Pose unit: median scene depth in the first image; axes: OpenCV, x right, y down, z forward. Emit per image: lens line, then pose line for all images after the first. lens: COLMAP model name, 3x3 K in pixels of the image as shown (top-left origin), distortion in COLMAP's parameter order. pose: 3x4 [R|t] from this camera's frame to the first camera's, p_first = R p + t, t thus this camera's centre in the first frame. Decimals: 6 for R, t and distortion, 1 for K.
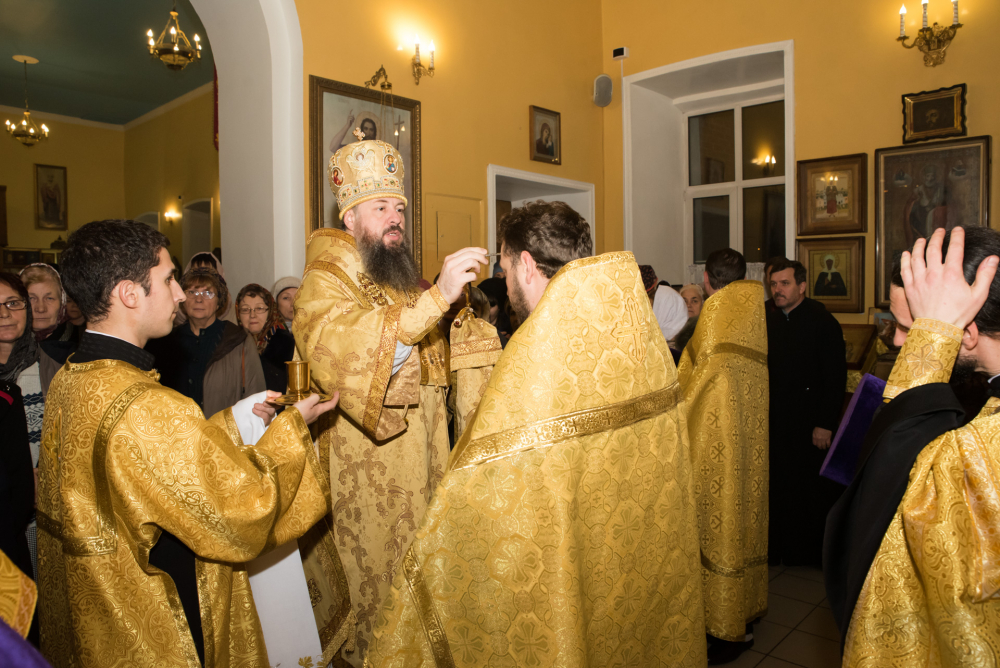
lens RADIAL K [[735.0, 0, 500.0], [0, 735.0, 334.0], [0, 0, 1]] dist [-0.090436, 0.061943]
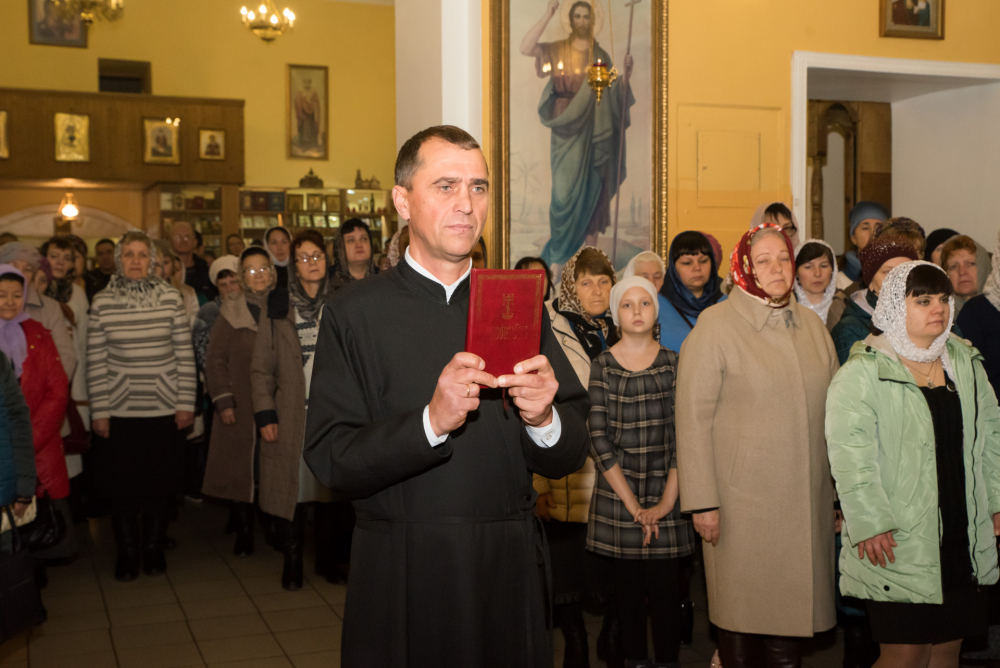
lens RADIAL K [[1306.6, 0, 500.0], [0, 1306.6, 334.0], [0, 0, 1]] dist [0.006594, 0.128016]
pose [[0.899212, 0.031022, -0.436412, 0.305176], [-0.029536, 0.999512, 0.010193, 0.011562], [0.436515, 0.003724, 0.899689, -0.157928]]
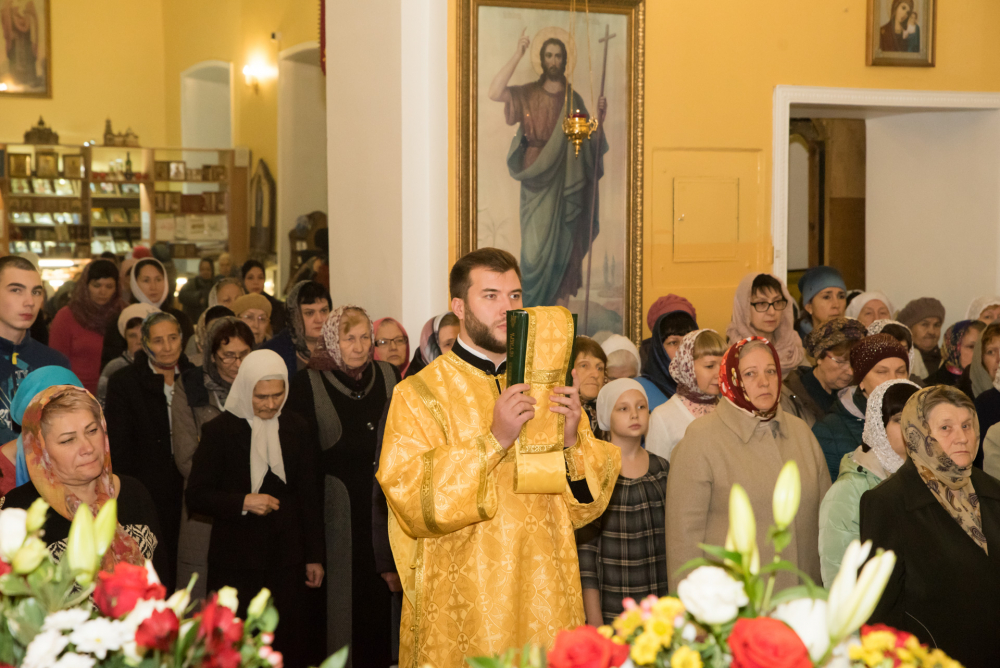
lens RADIAL K [[1938.4, 0, 500.0], [0, 1938.4, 334.0], [0, 0, 1]] dist [0.255055, -0.291429]
pose [[0.954843, 0.032316, -0.295348, 0.276670], [-0.026715, 0.999379, 0.022981, -0.080539], [0.295907, -0.014053, 0.955113, -0.609486]]
